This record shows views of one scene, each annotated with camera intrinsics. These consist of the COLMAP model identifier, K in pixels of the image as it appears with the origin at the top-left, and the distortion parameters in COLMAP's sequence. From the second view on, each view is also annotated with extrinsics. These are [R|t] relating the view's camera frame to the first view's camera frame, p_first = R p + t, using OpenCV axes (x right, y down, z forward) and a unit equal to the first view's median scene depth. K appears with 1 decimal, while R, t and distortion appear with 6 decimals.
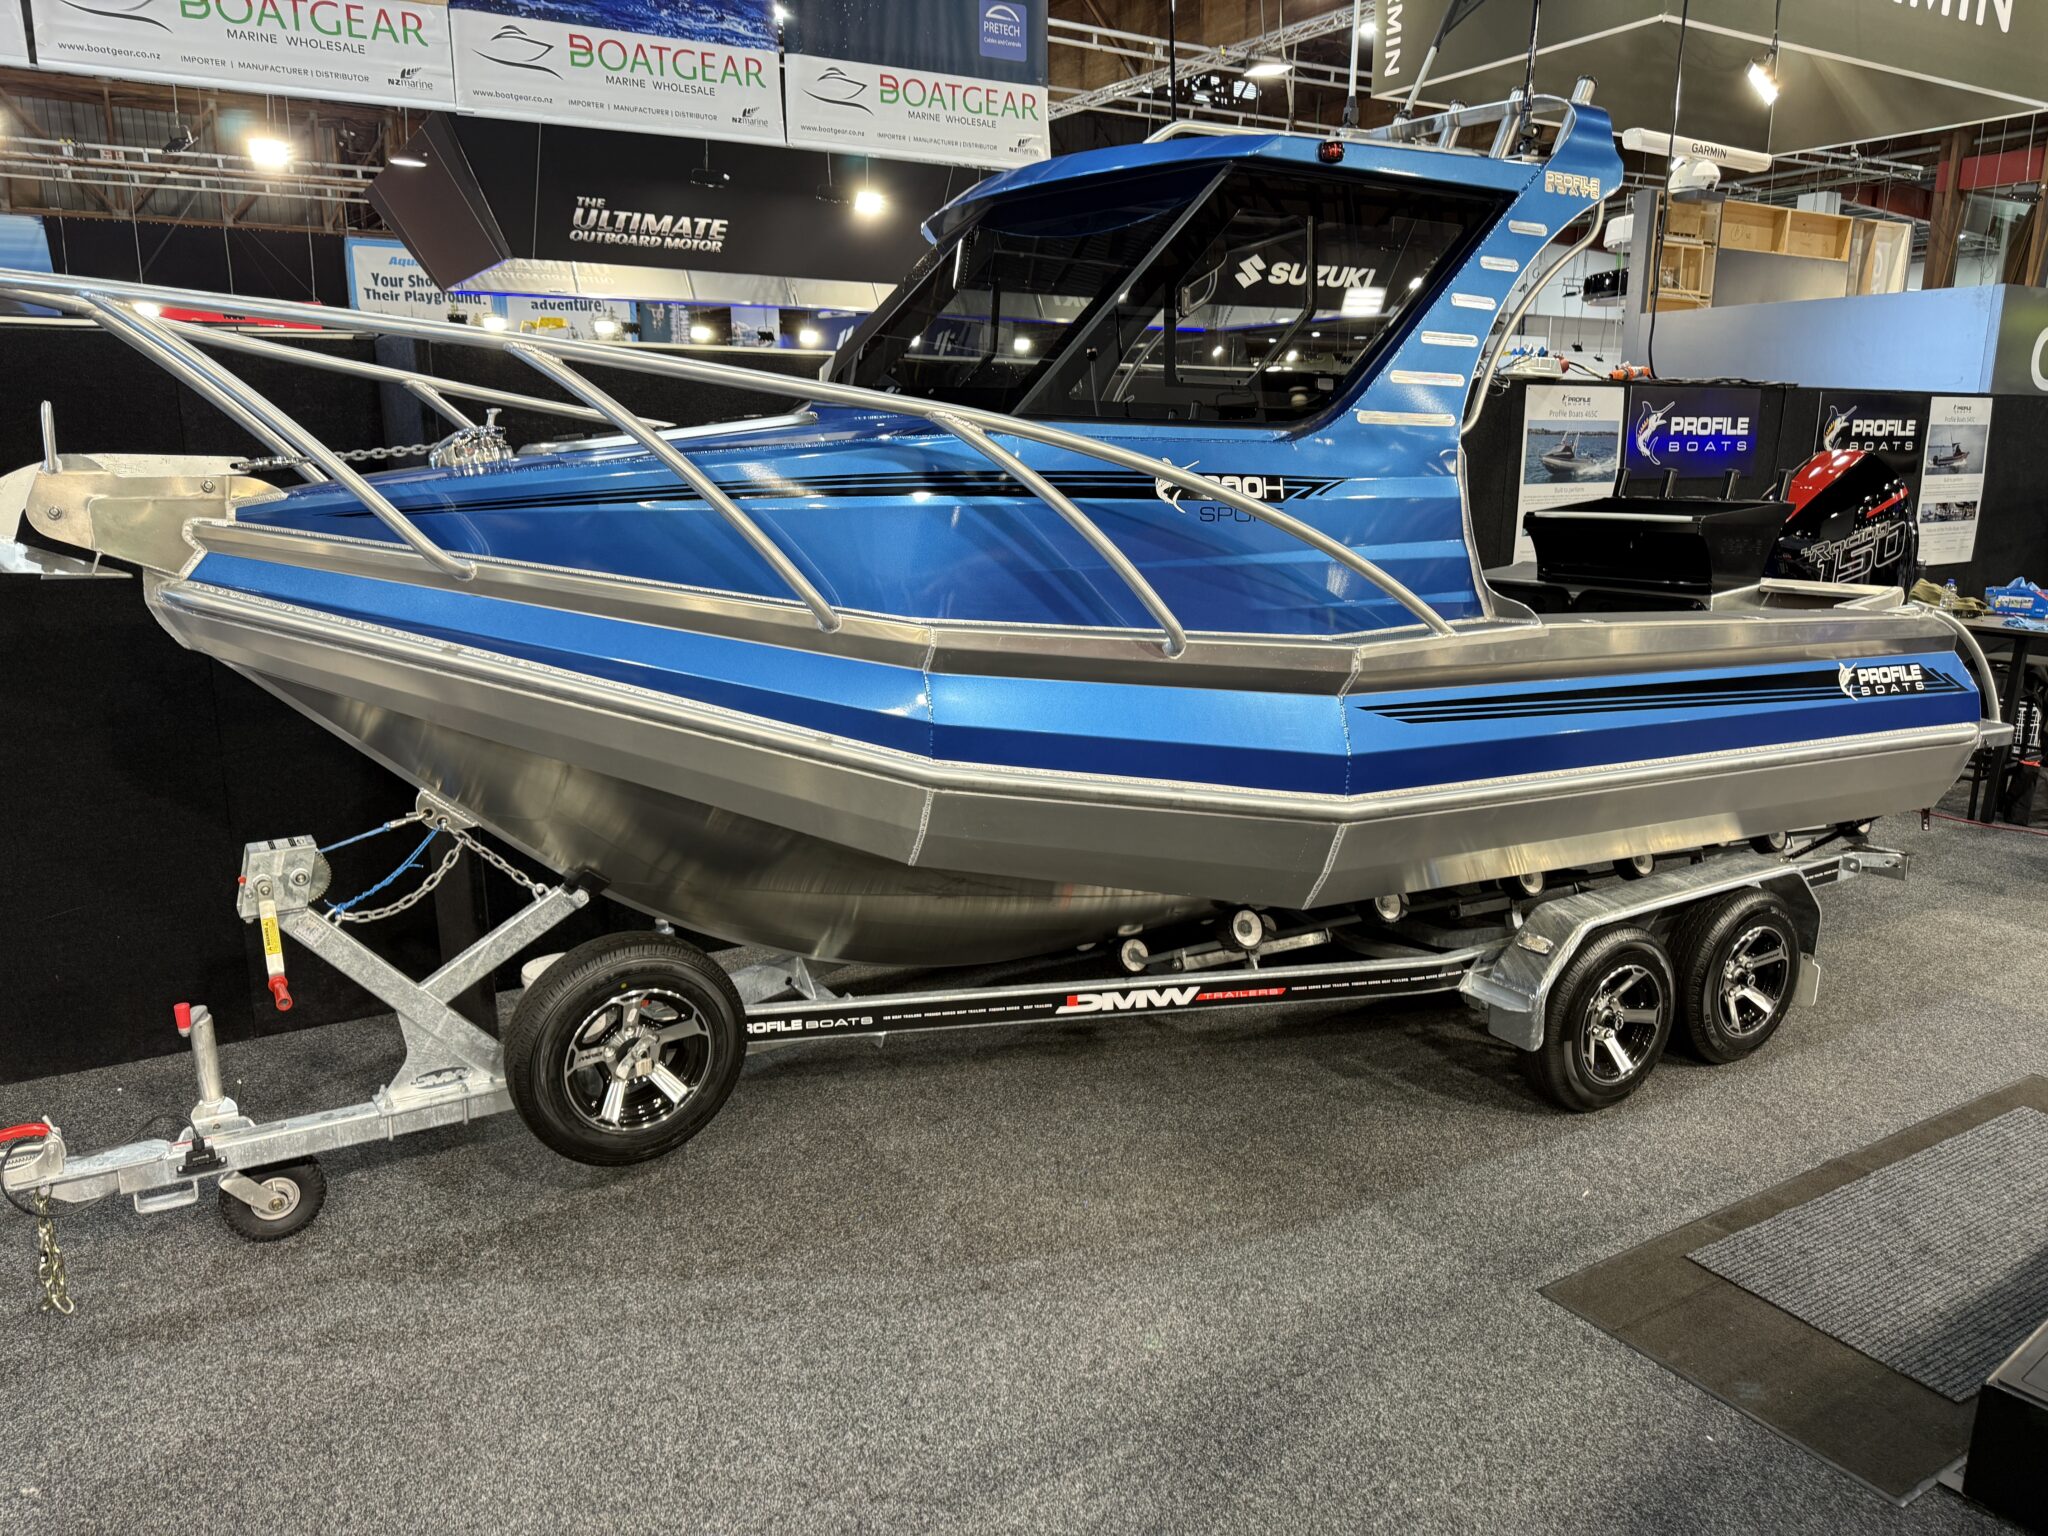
lens RADIAL K [[1441.7, 0, 1021.2], [0, 1441.7, 774.3], [0, 0, 1]] dist [-0.003721, -0.000626]
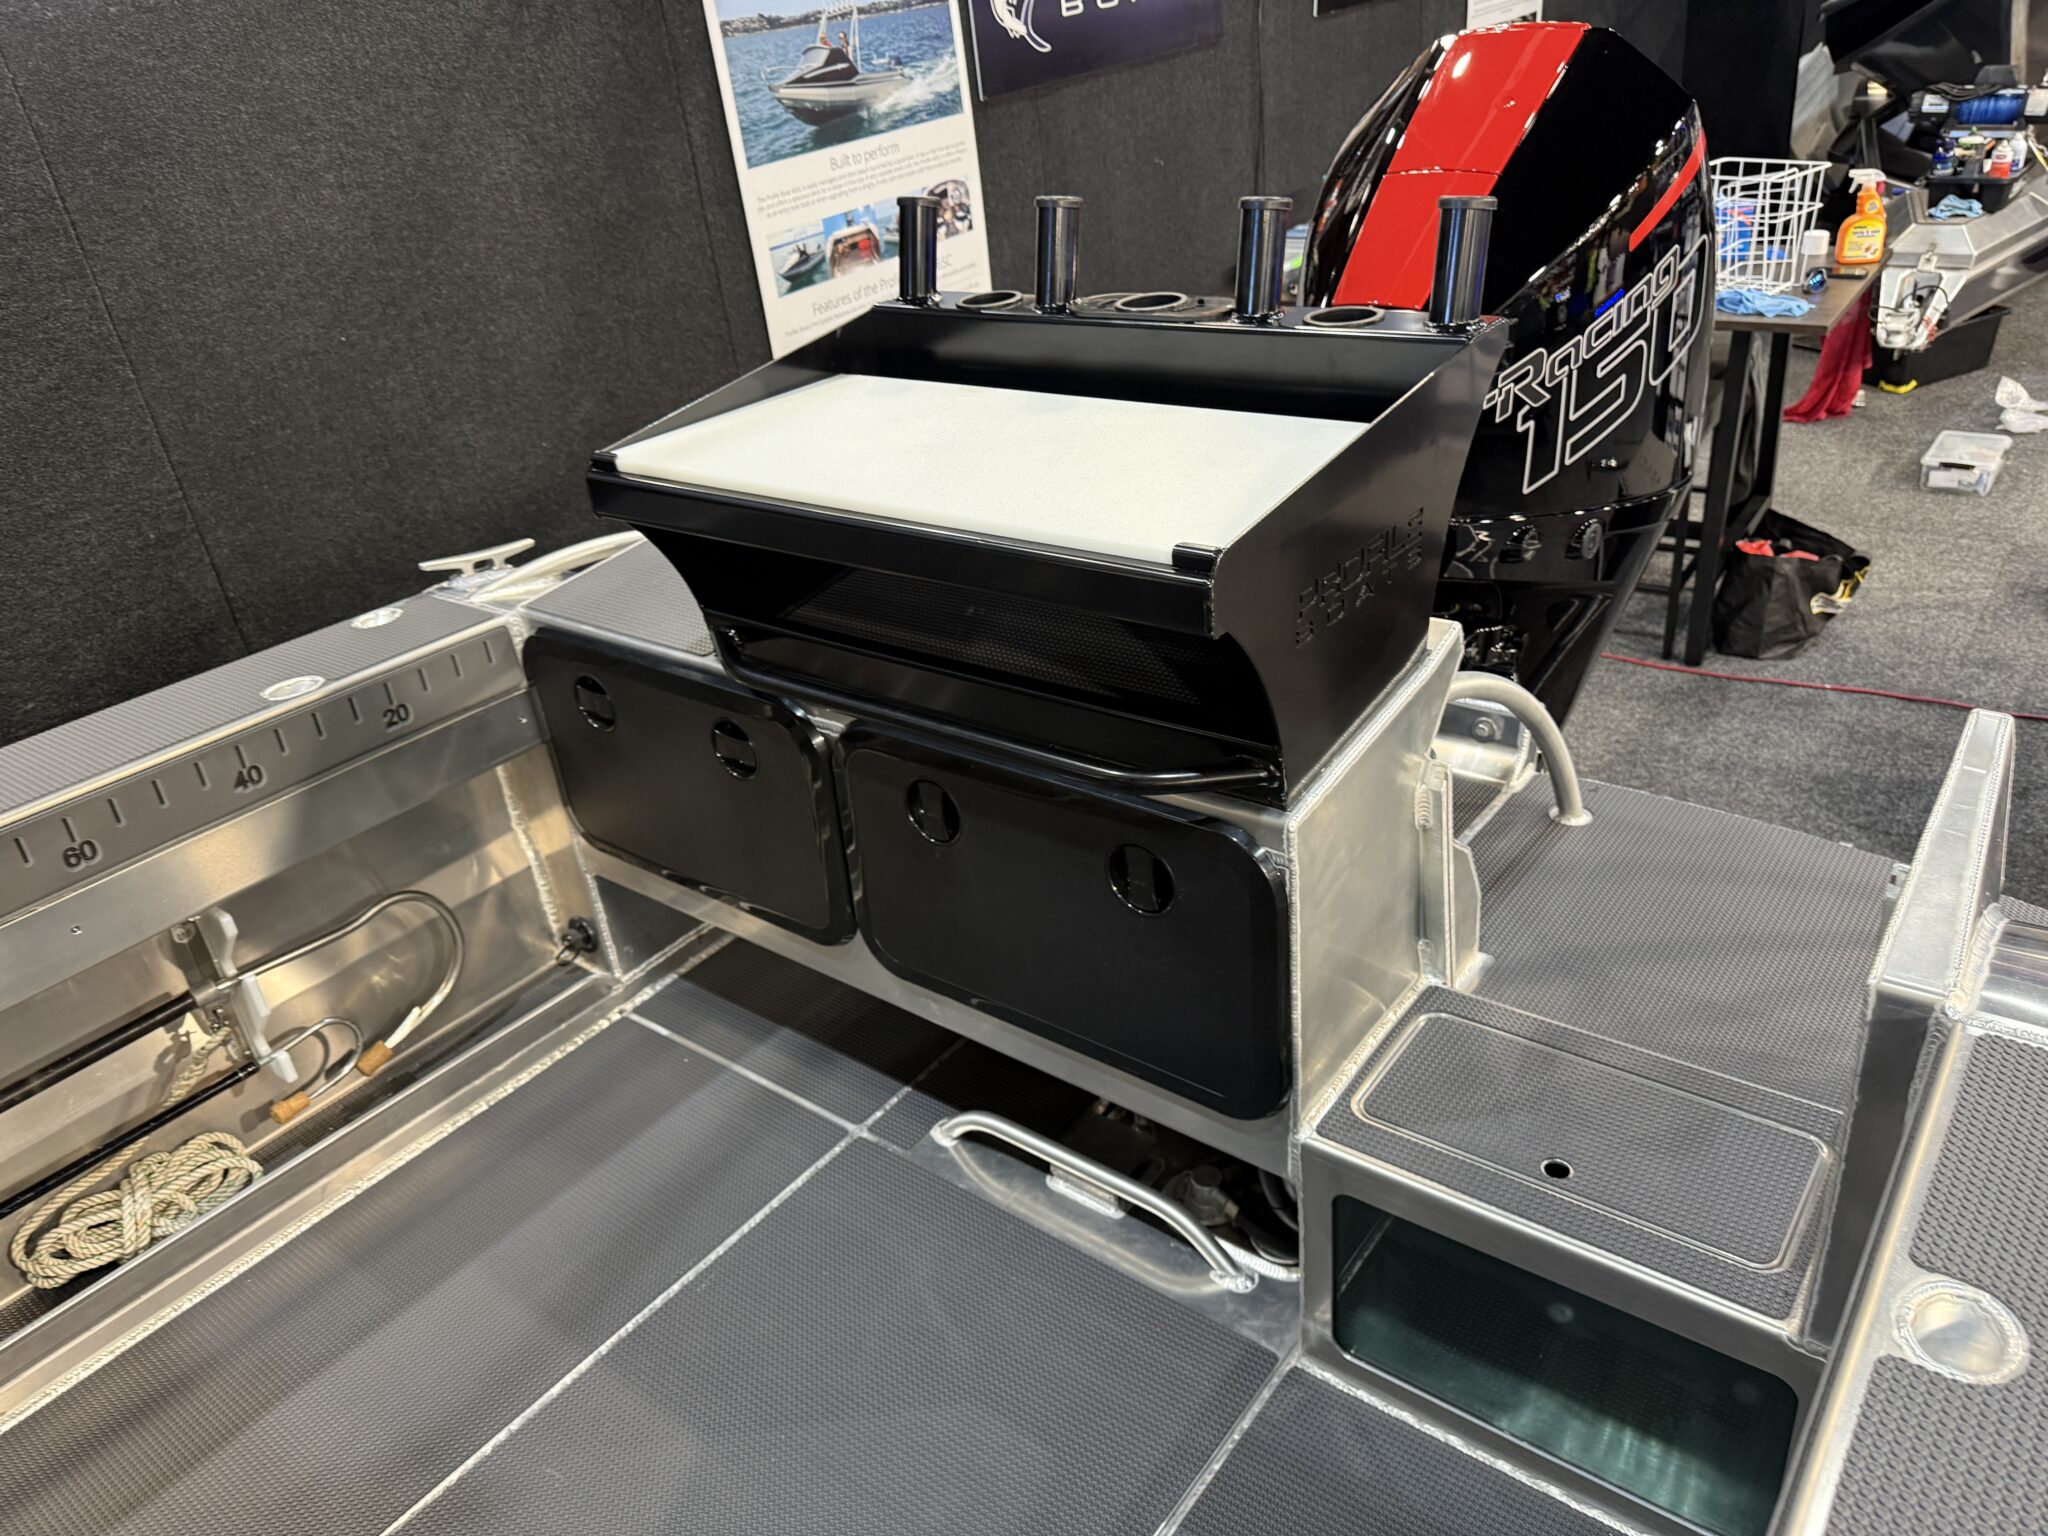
lens RADIAL K [[1468.6, 0, 1016.7], [0, 1468.6, 759.9], [0, 0, 1]] dist [-0.000551, -0.005976]
pose [[0.924488, -0.270168, 0.268946, 0.538664], [0.188559, 0.937232, 0.293327, -0.312403], [-0.331312, -0.220465, 0.917403, 1.144433]]
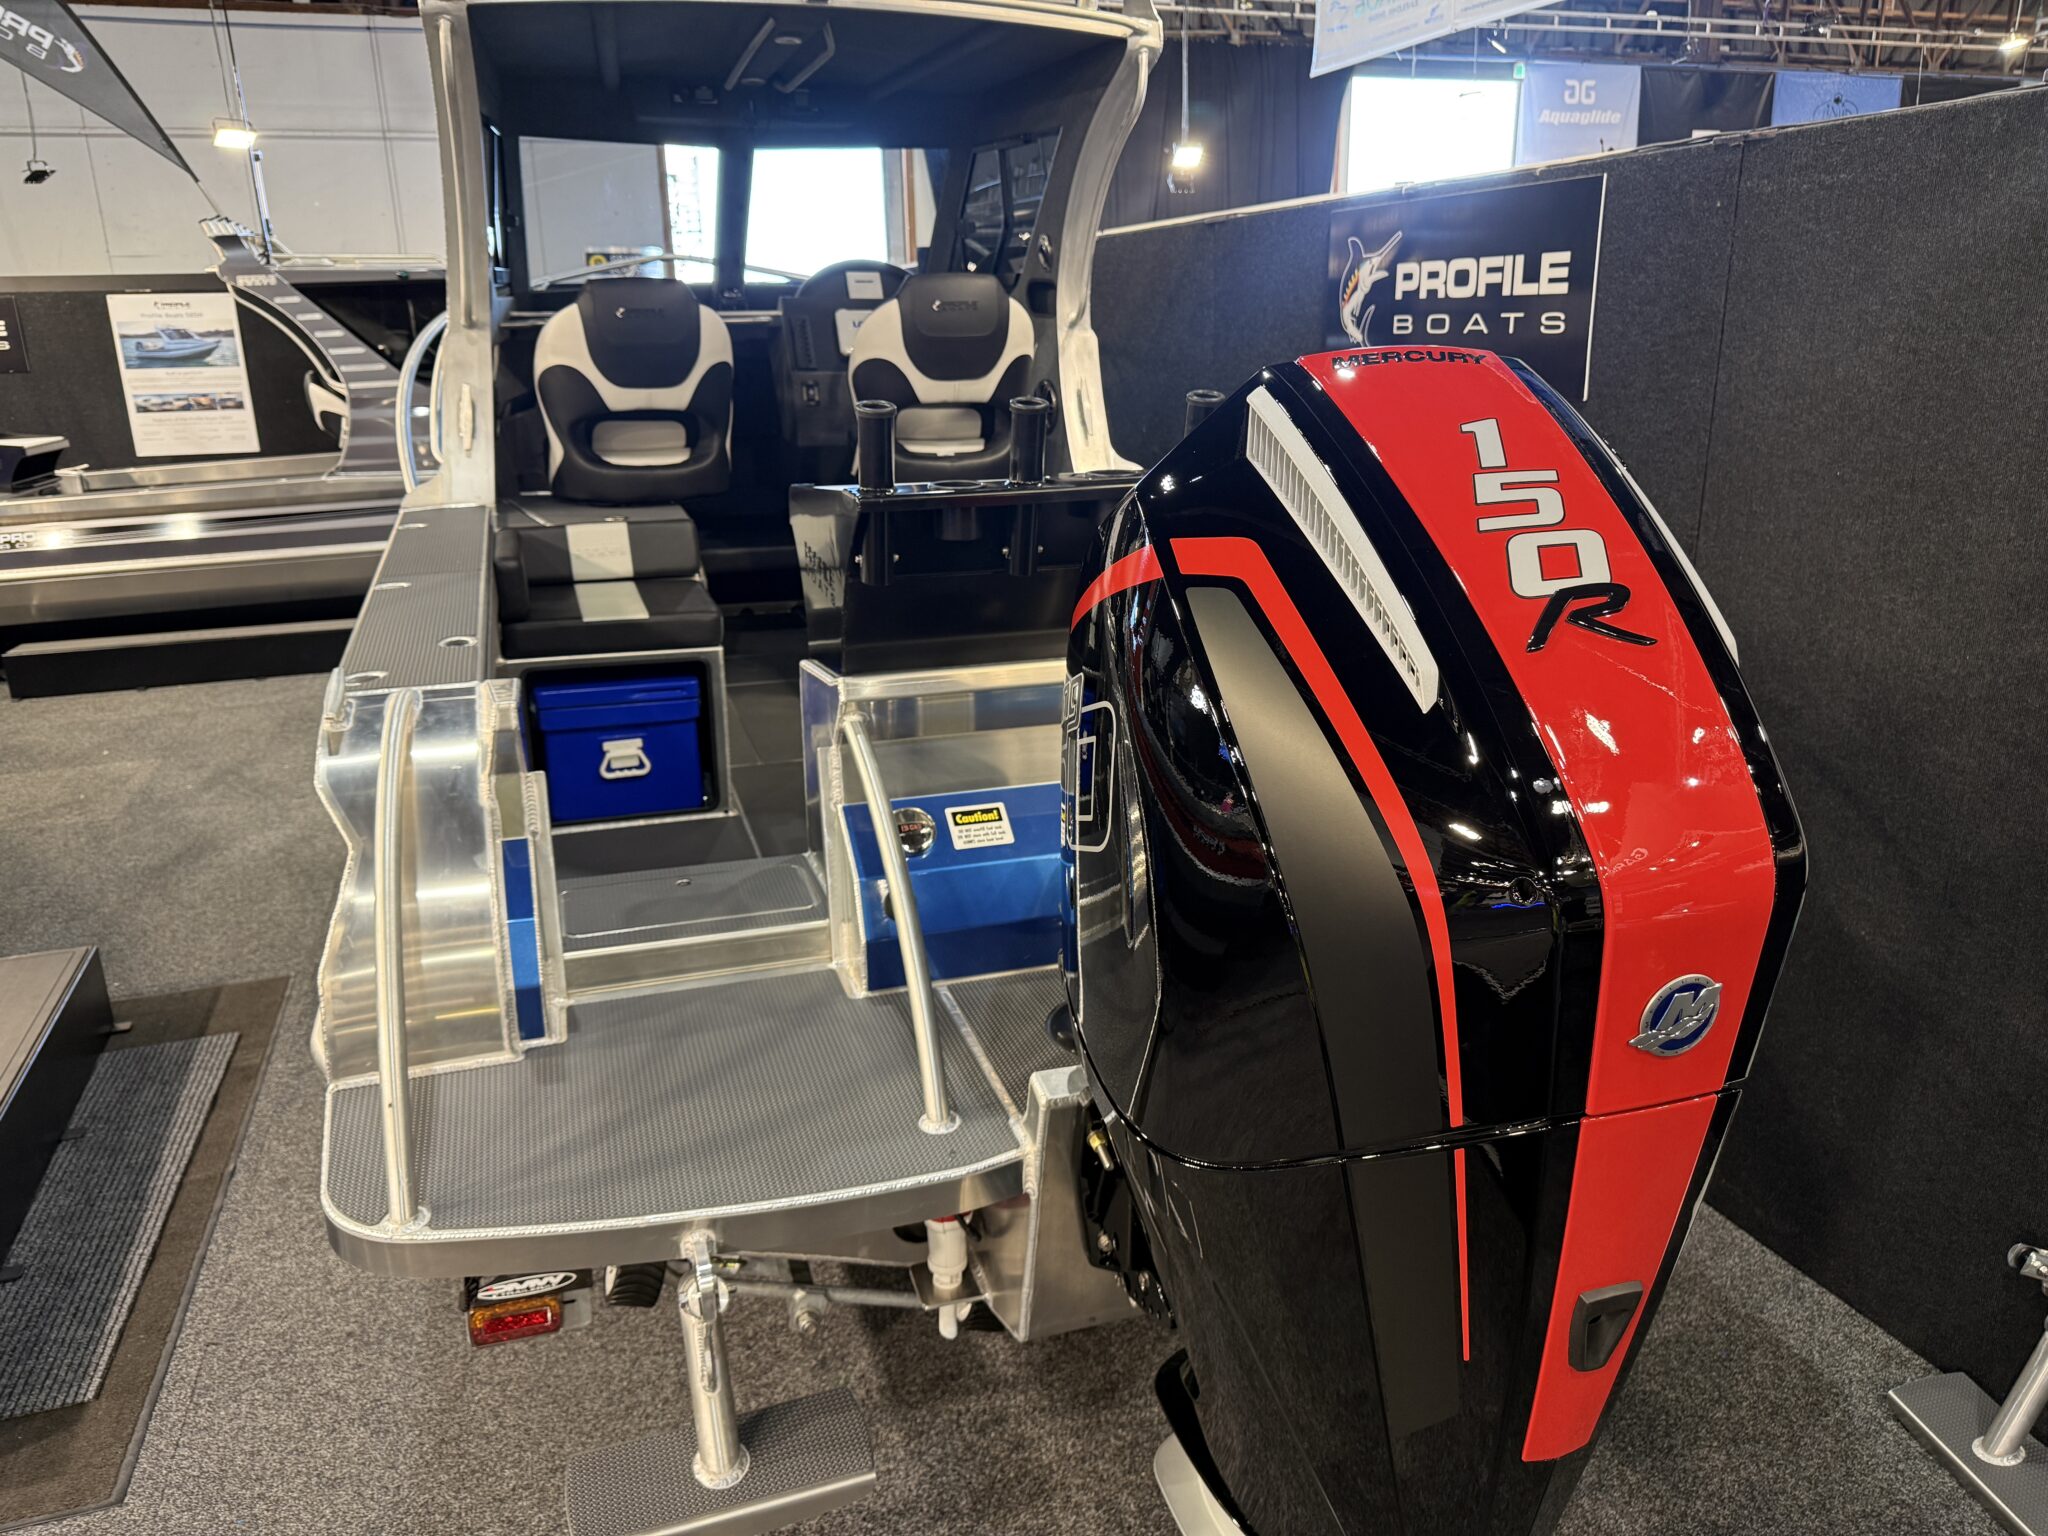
lens RADIAL K [[1468.6, 0, 1016.7], [0, 1468.6, 759.9], [0, 0, 1]] dist [-0.000551, -0.005976]
pose [[-0.217193, 0.285086, -0.933570, 1.331267], [-0.199634, 0.923212, 0.328367, -0.382445], [0.955496, 0.257692, -0.143603, 1.659904]]
